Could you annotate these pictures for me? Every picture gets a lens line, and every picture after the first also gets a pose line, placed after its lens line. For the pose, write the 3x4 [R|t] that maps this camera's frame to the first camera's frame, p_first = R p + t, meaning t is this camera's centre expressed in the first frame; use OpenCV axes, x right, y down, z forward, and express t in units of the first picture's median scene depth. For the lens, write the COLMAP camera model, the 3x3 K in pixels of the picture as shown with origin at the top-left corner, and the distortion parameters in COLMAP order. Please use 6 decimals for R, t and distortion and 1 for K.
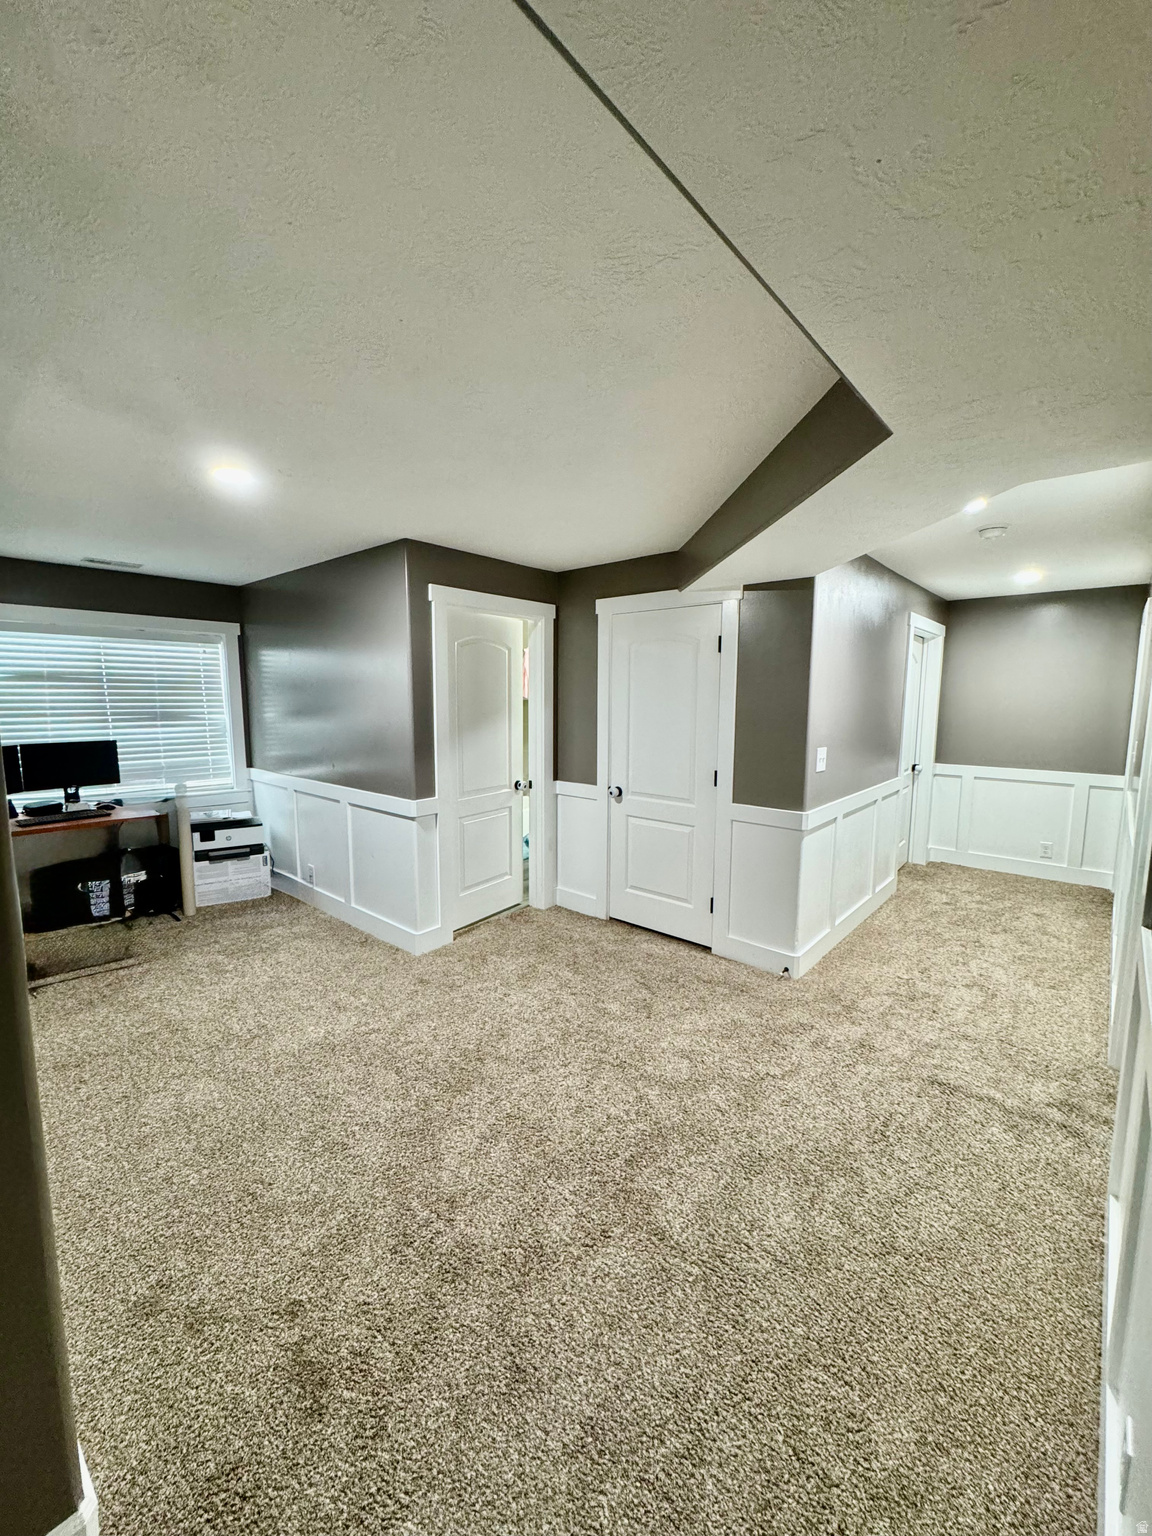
lens RADIAL K [[614.9, 0, 577.2], [0, 614.9, 768.1], [0, 0, 1]] dist [-0.003148, 0.000586]
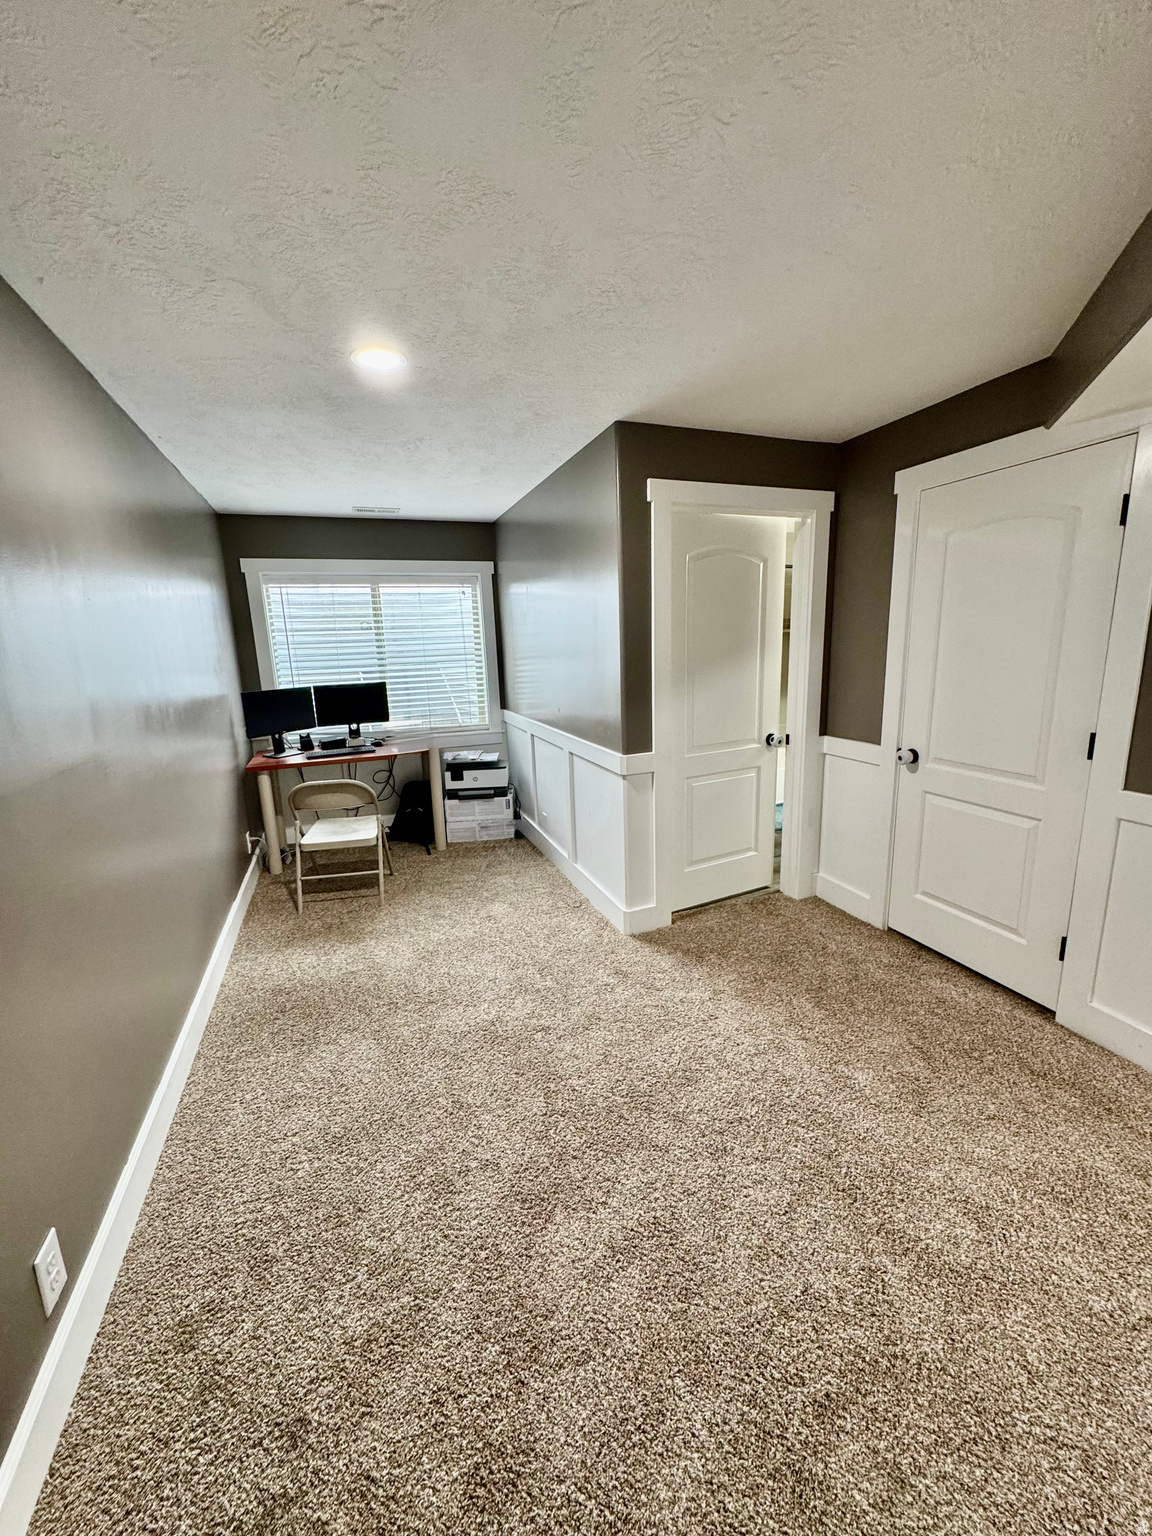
lens RADIAL K [[614.9, 0, 574.9], [0, 614.9, 766.9], [0, 0, 1]] dist [-0.003148, 0.000586]
pose [[0.881777, 0.064638, -0.467216, 0.055668], [-0.021019, 0.994966, 0.097982, -0.009712], [0.471197, -0.076578, 0.878697, 0.211404]]
